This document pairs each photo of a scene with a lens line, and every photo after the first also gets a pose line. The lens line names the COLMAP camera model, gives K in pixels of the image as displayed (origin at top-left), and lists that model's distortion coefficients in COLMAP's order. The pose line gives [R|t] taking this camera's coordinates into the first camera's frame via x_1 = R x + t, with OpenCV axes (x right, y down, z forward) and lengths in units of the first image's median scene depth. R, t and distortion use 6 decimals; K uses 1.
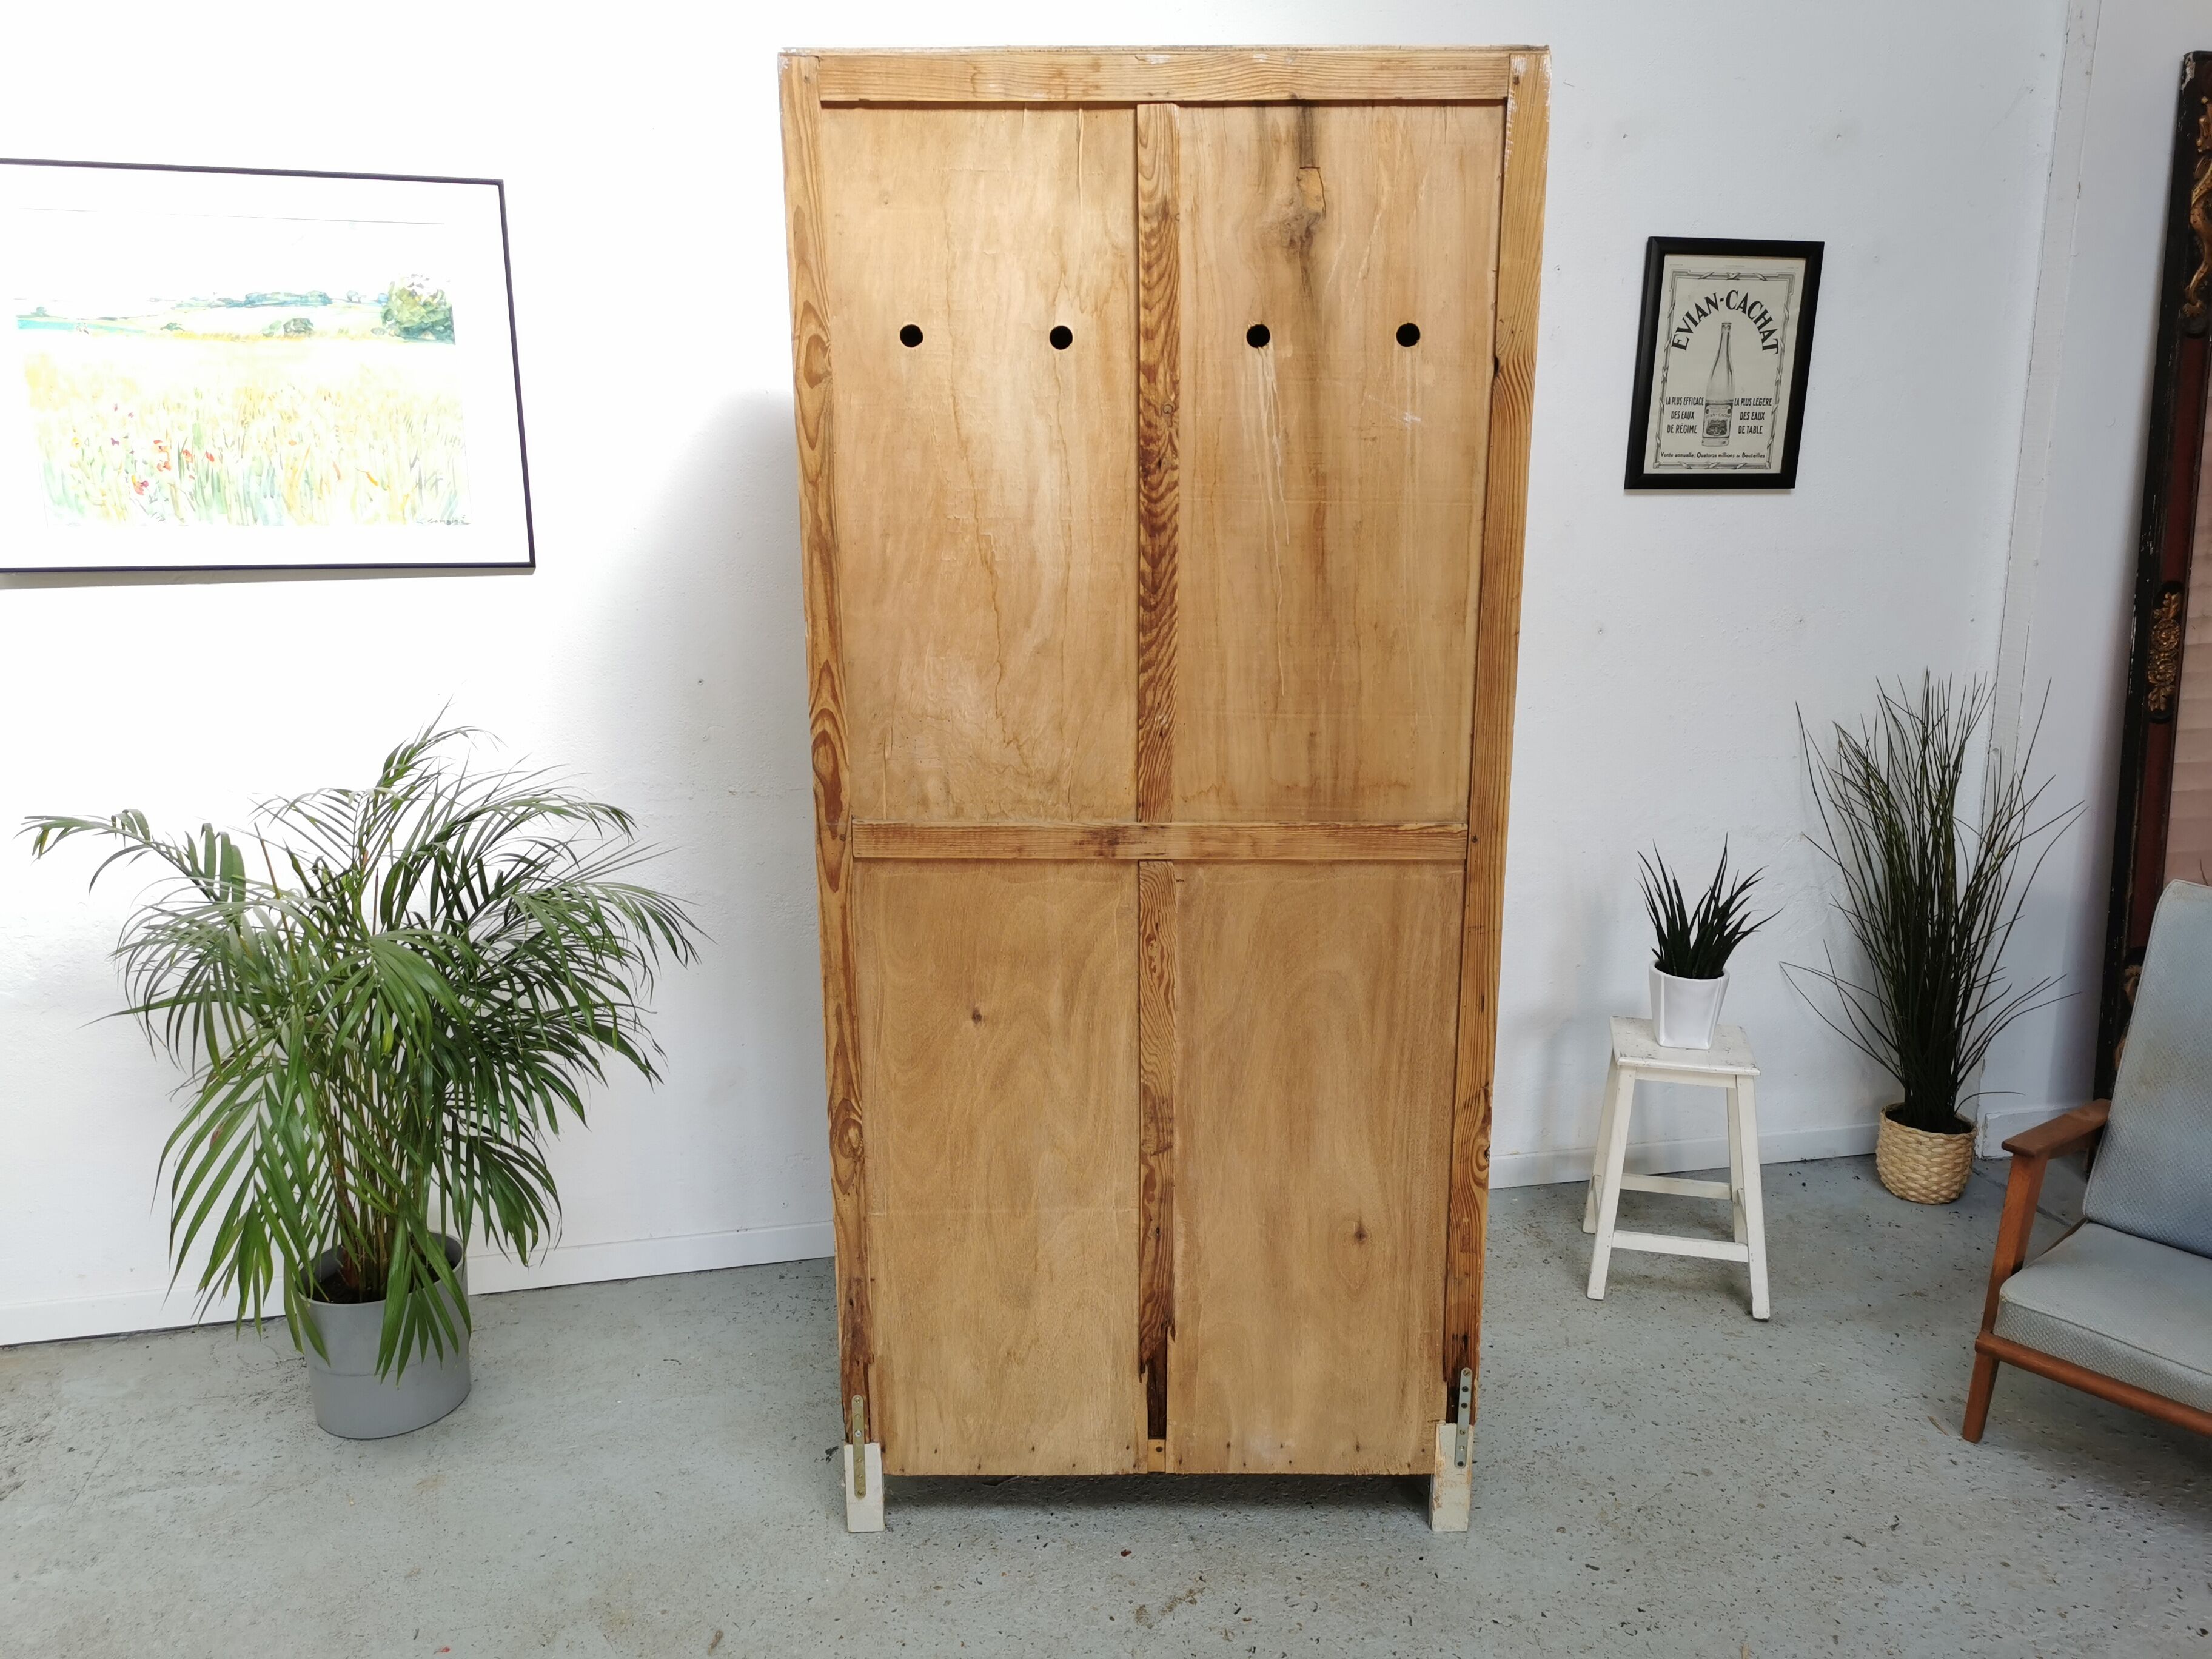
lens RADIAL K [[1701.0, 0, 1100.6], [0, 1701.0, 831.2], [0, 0, 1]] dist [0.063345, -0.060705]
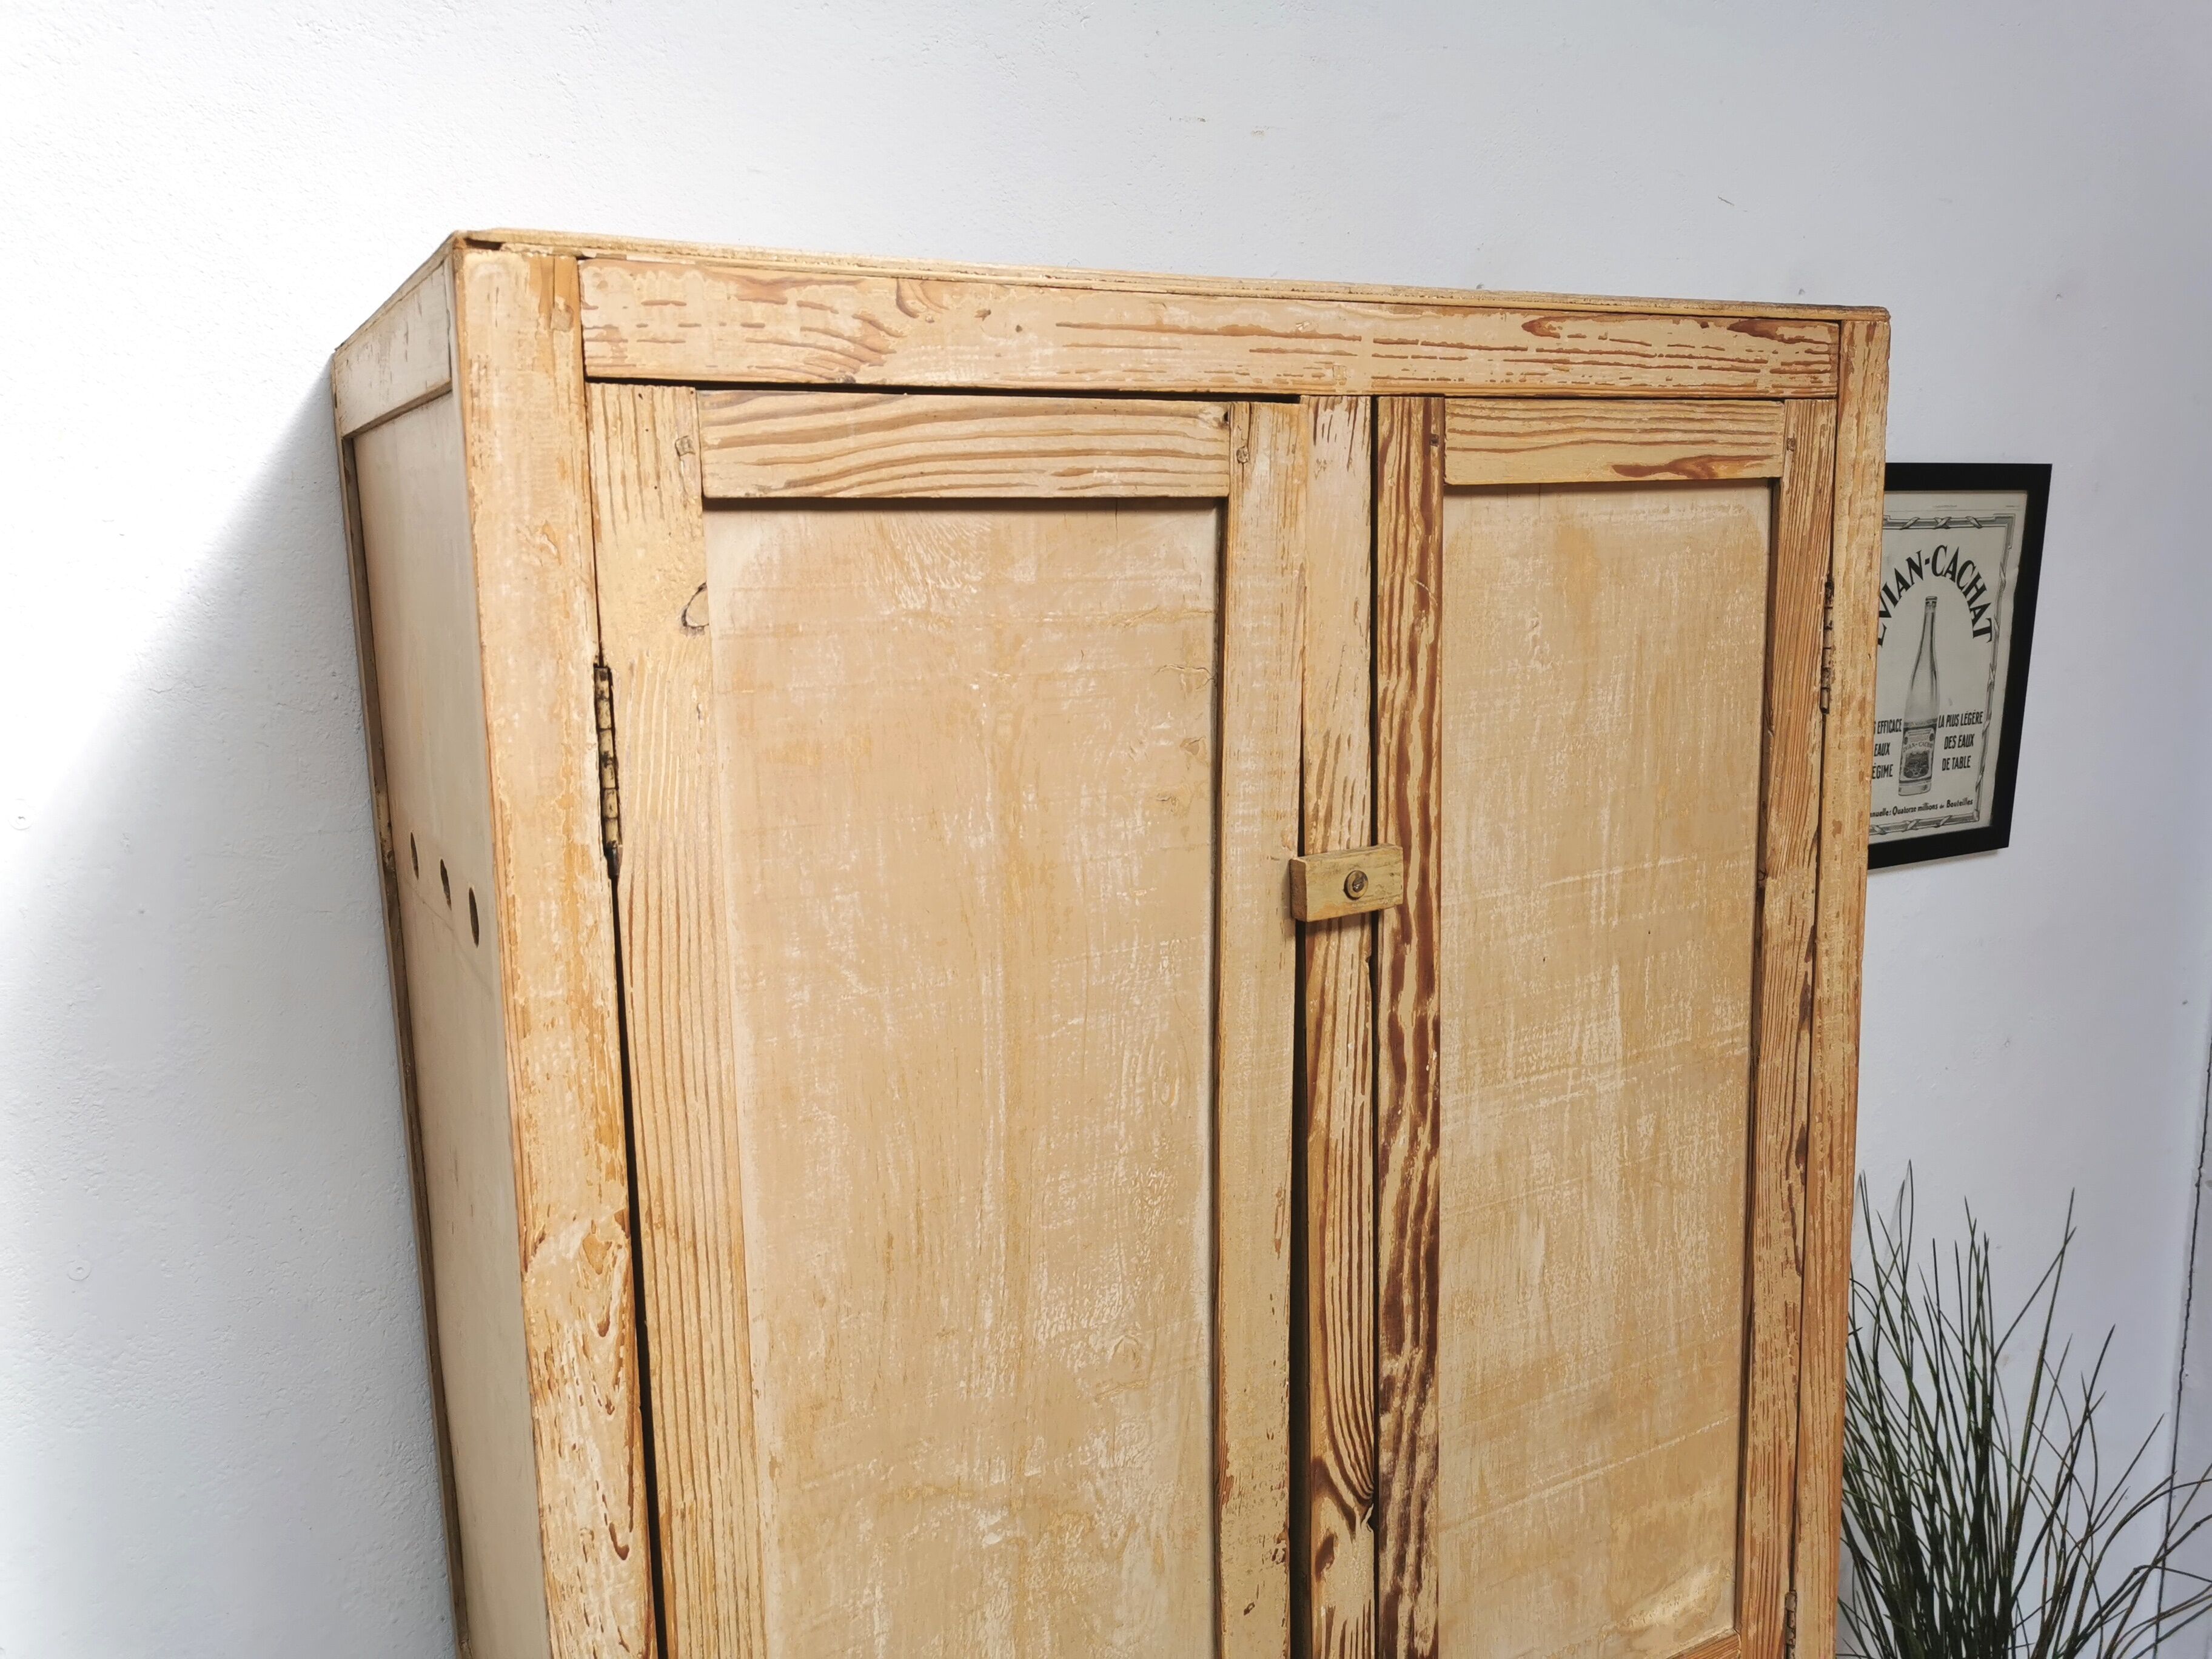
lens RADIAL K [[1701.0, 0, 1103.9], [0, 1701.0, 826.1], [0, 0, 1]] dist [0.063345, -0.060705]
pose [[0.956487, -0.070065, 0.283236, -0.102201], [0.082965, 0.995979, -0.033794, -0.257796], [-0.279729, 0.055822, 0.958455, 0.597952]]
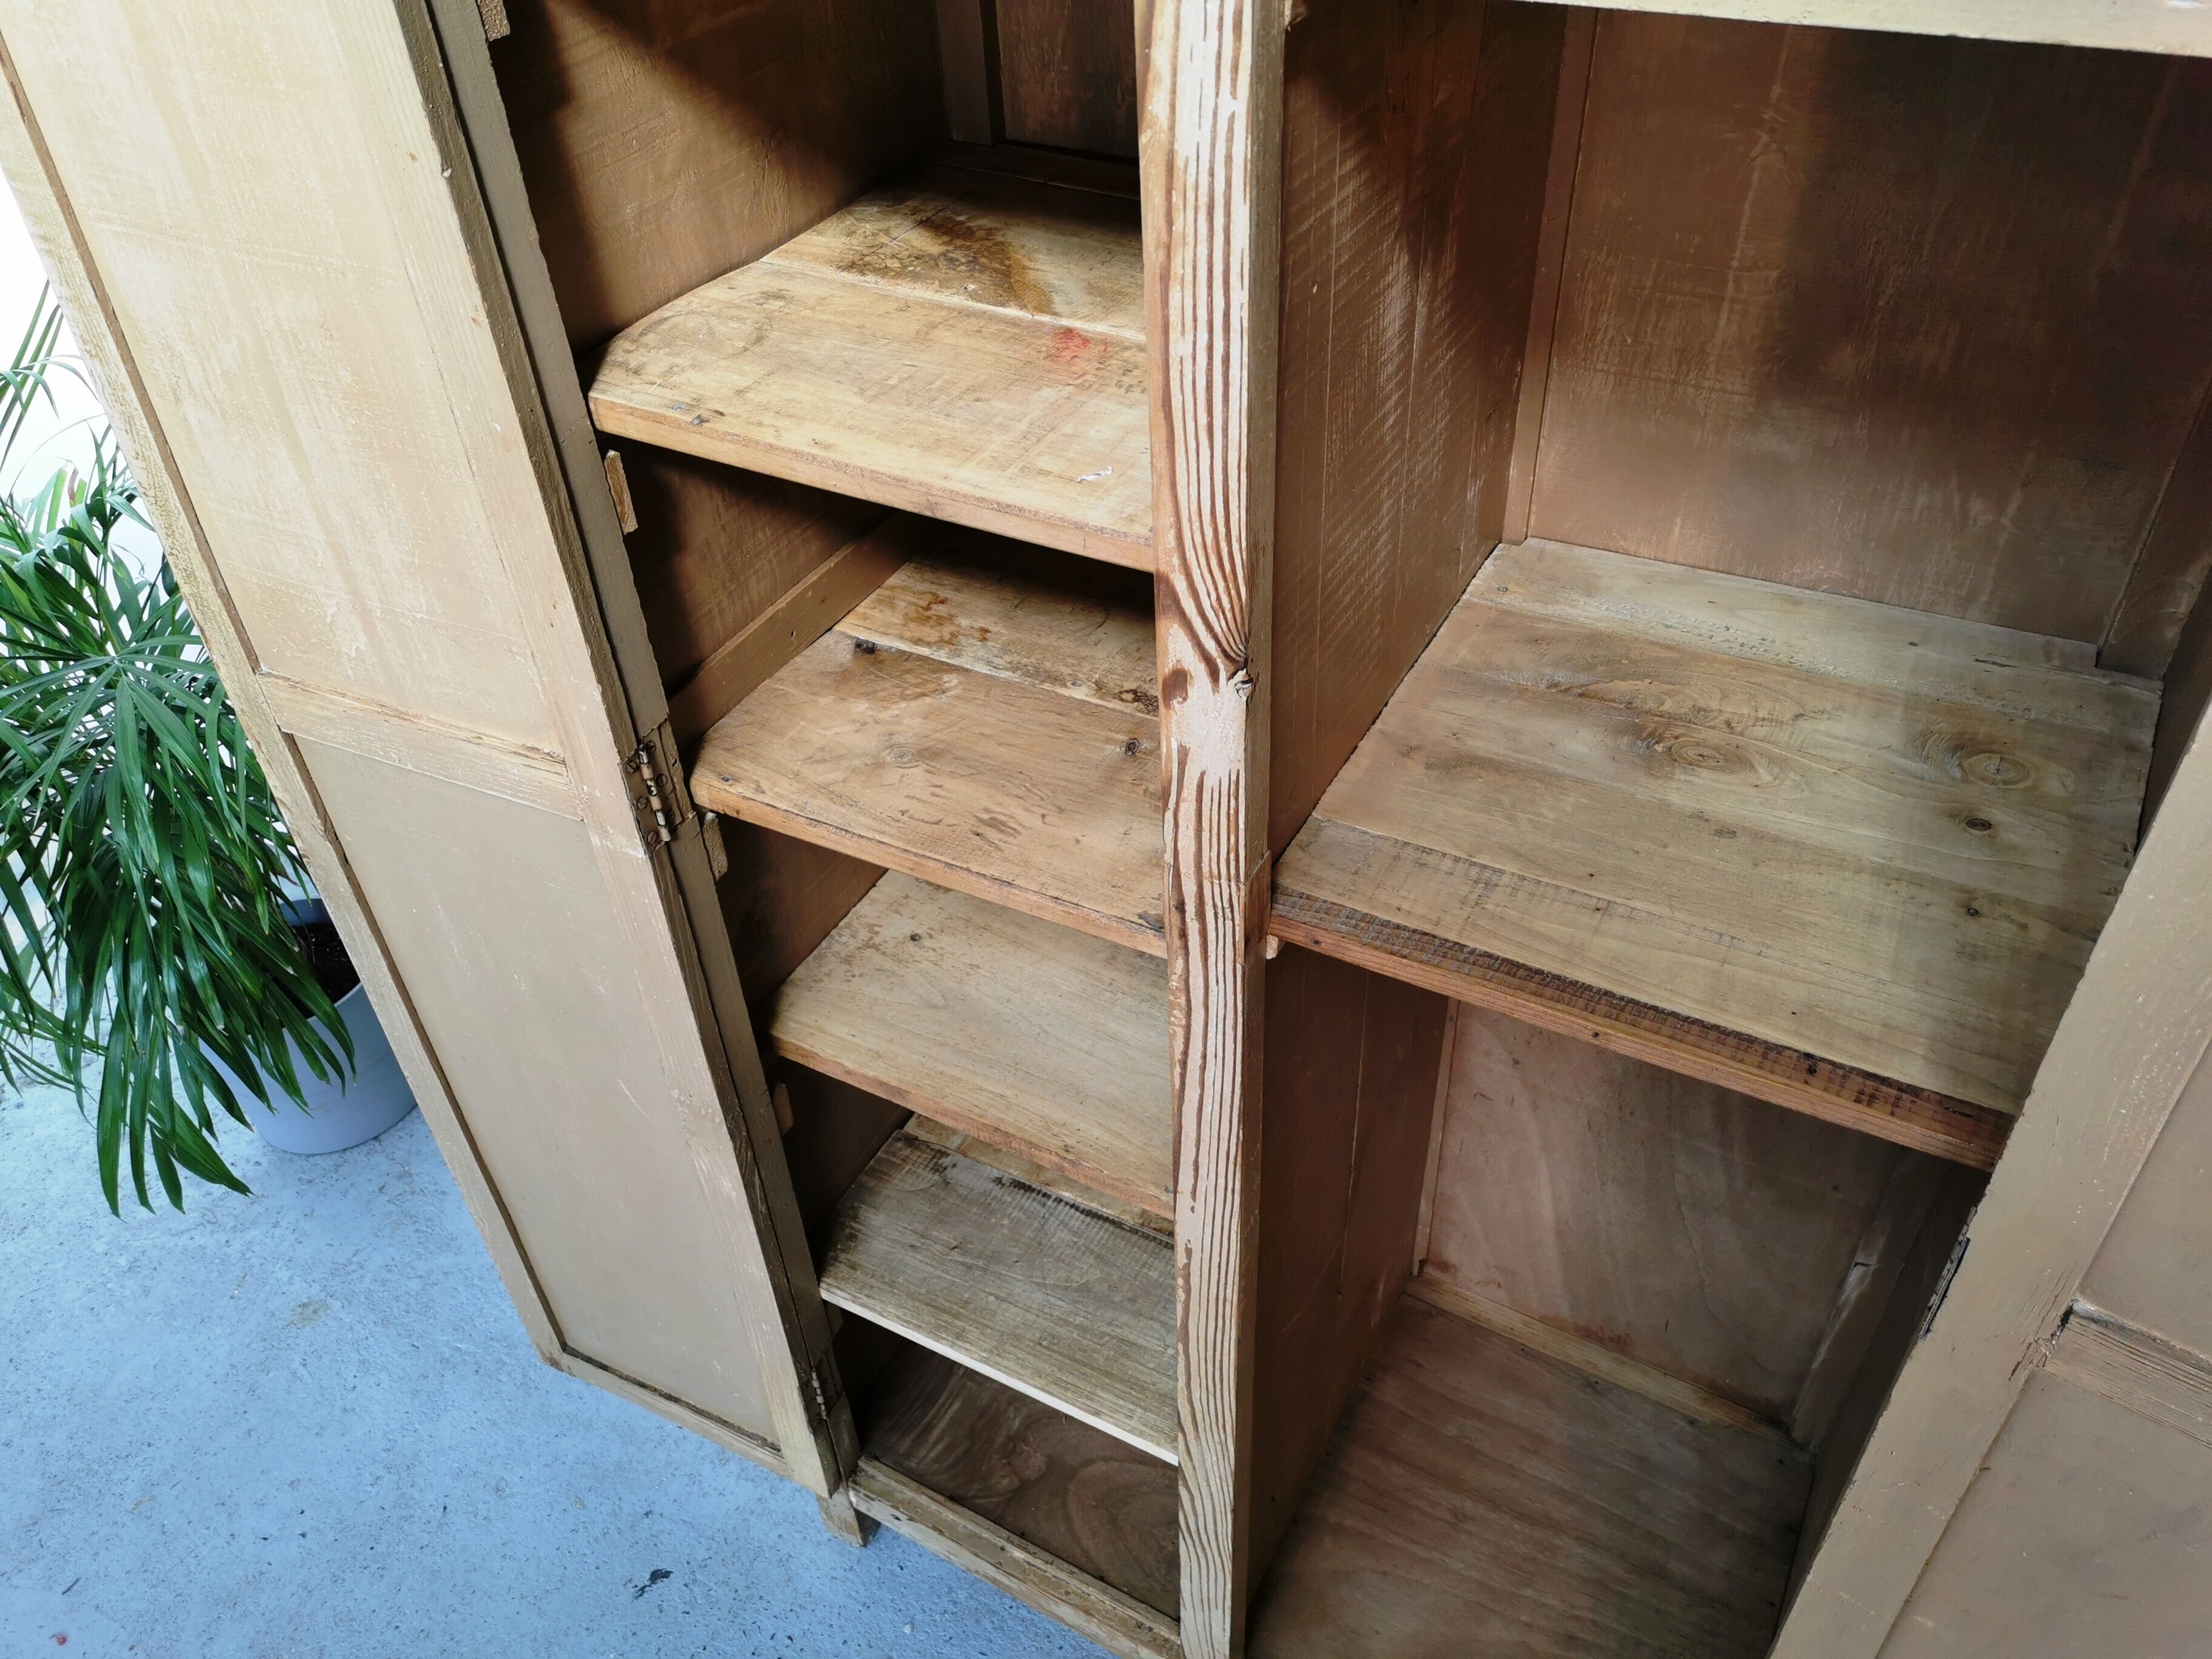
lens RADIAL K [[1701.0, 0, 1104.8], [0, 1701.0, 833.8], [0, 0, 1]] dist [0.063345, -0.060705]
pose [[0.757199, 0.402788, -0.514209, 0.197418], [-0.097622, 0.848178, 0.520637, -0.244260], [0.645848, -0.344028, 0.681561, 0.725528]]
